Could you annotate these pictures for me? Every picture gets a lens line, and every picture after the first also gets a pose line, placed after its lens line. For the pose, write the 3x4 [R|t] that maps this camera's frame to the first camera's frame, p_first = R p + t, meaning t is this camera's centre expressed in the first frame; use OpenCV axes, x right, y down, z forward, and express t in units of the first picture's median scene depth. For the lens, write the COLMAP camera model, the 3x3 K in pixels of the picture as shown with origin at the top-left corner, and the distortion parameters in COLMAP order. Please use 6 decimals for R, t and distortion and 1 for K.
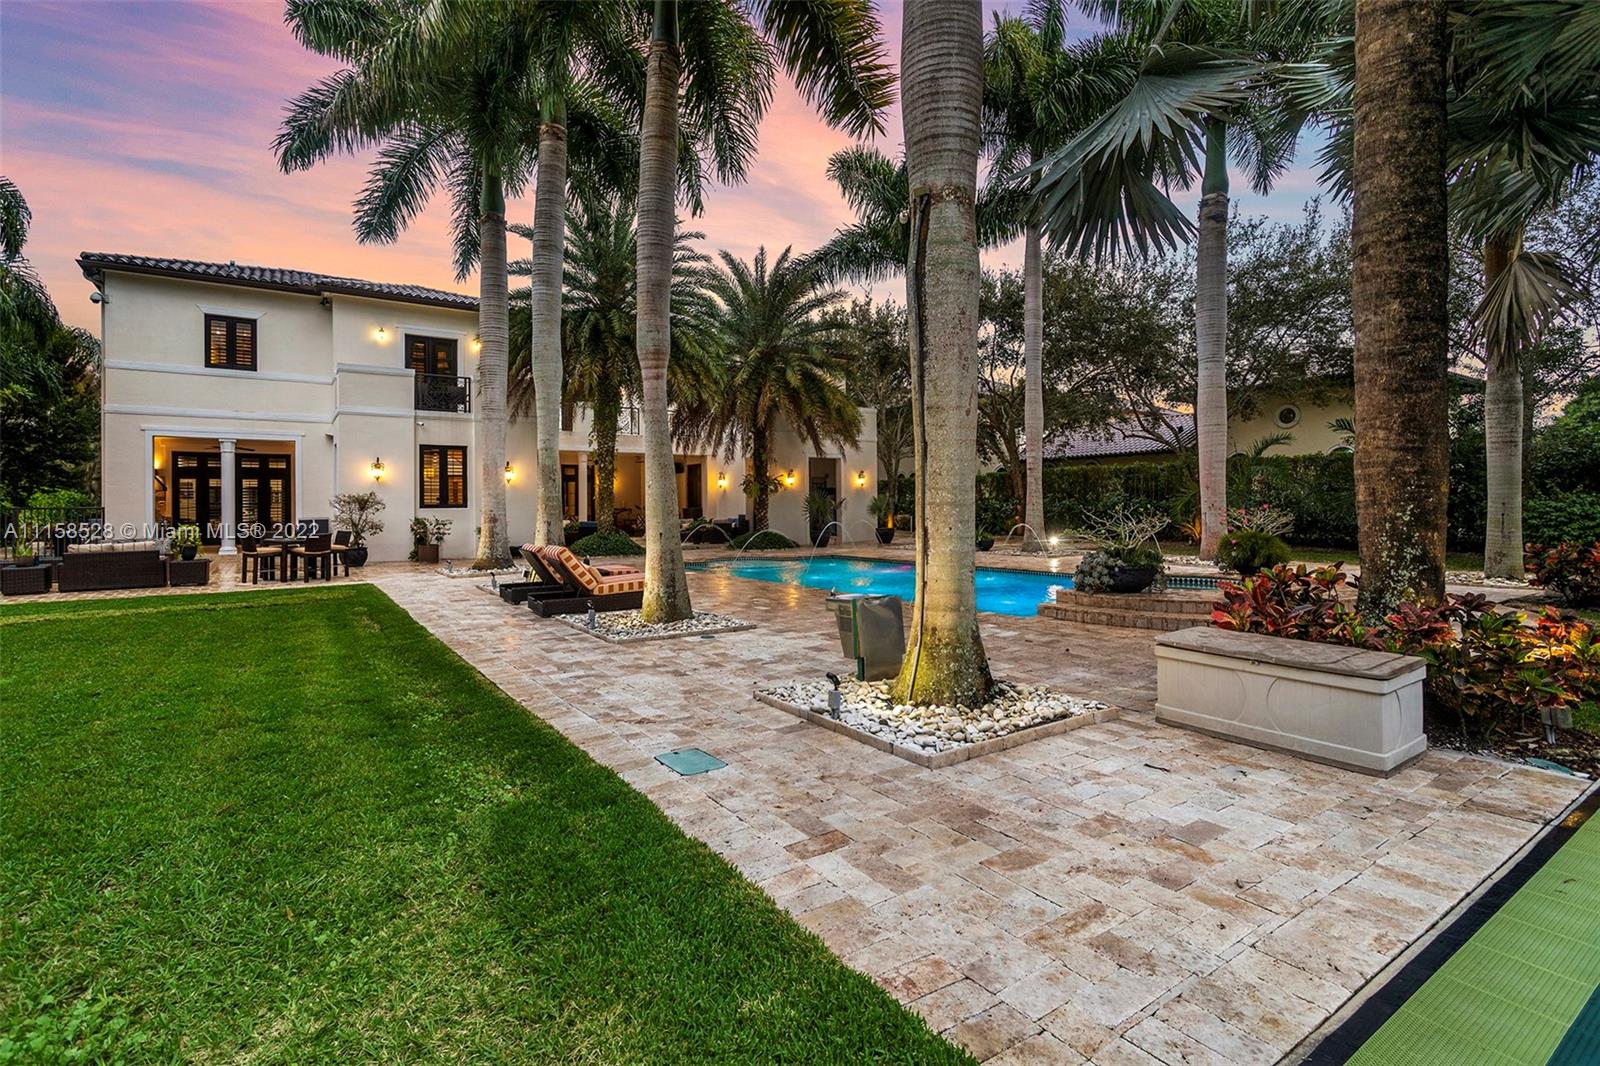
lens RADIAL K [[771.6, 0, 805.5], [0, 771.6, 497.5], [0, 0, 1]] dist [0.000483, 0.000153]
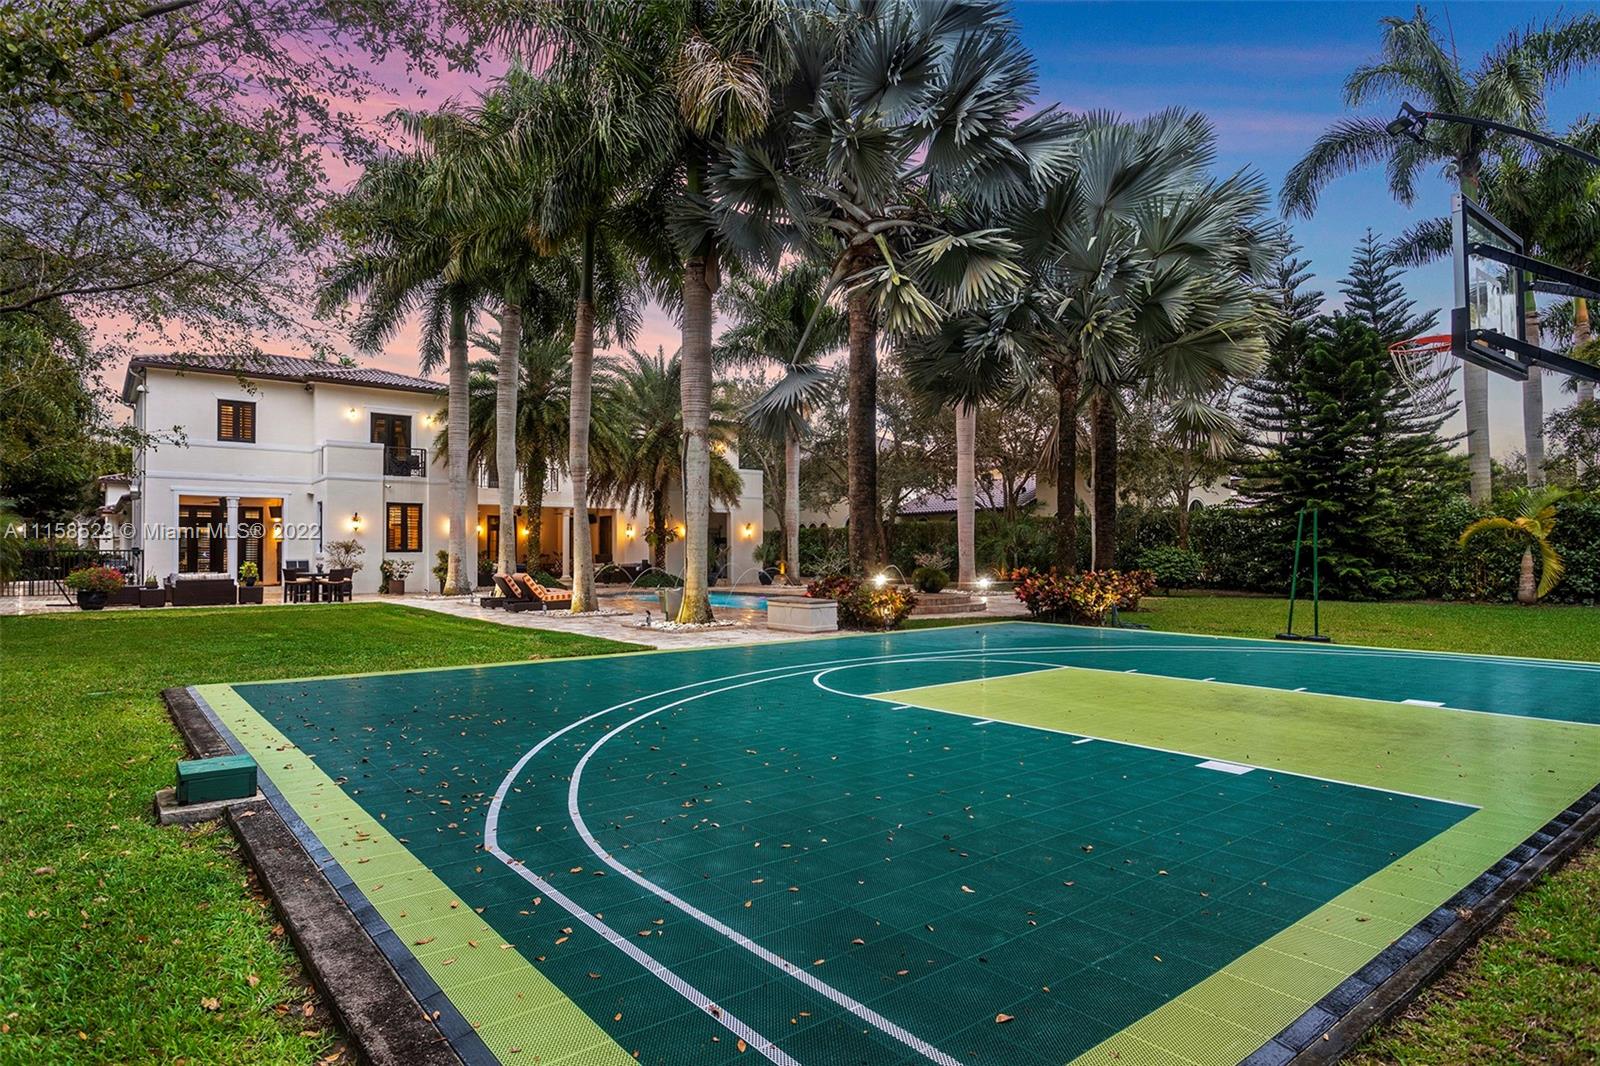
lens RADIAL K [[958.6, 0, 800.0], [0, 958.6, 533.0], [0, 0, 1]] dist [0.000545, -0.000055]
pose [[0.998647, 0.006976, 0.051529, 0.096802], [-0.006314, 0.999896, -0.012991, -0.001863], [-0.051614, 0.012648, 0.998587, -0.595355]]
